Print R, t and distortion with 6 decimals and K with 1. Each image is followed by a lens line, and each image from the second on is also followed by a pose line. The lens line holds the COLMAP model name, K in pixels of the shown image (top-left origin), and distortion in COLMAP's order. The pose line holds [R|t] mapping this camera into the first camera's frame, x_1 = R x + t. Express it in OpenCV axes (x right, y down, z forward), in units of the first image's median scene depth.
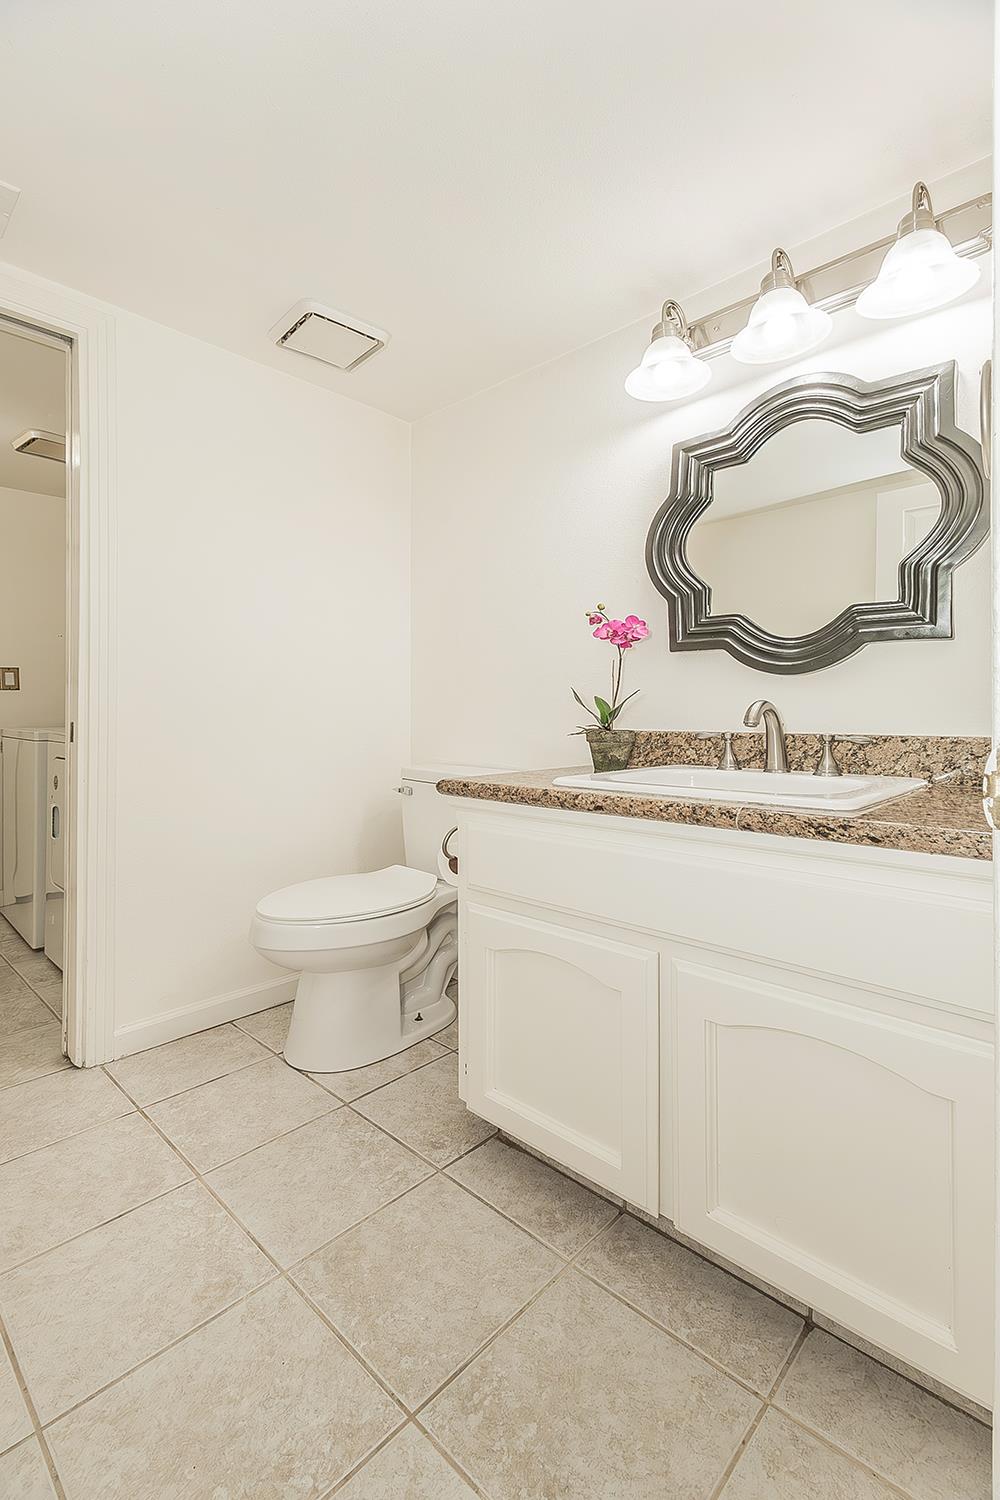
lens RADIAL K [[656.2, 0, 526.3], [0, 656.2, 724.4], [0, 0, 1]] dist [0.007625, -0.002686]
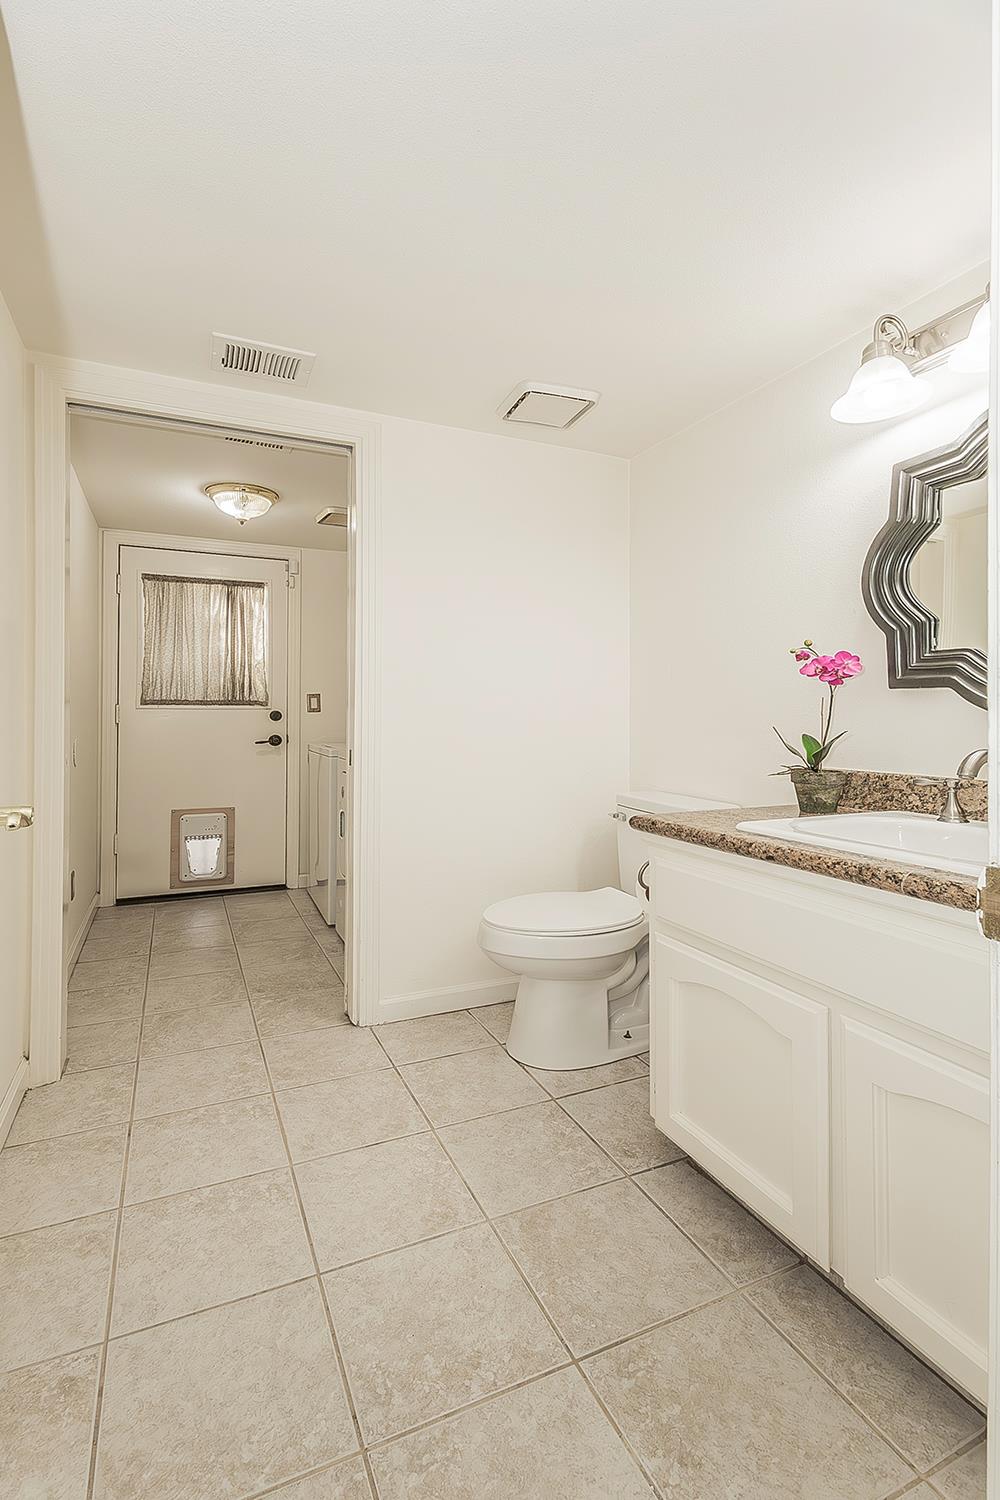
lens RADIAL K [[694.9, 0, 509.3], [0, 694.9, 740.7], [0, 0, 1]] dist [0.010077, -0.004136]
pose [[0.921779, 0.015740, -0.387397, 0.119777], [-0.009824, 0.999803, 0.017248, -0.054649], [0.387592, -0.012093, 0.921752, -0.121819]]
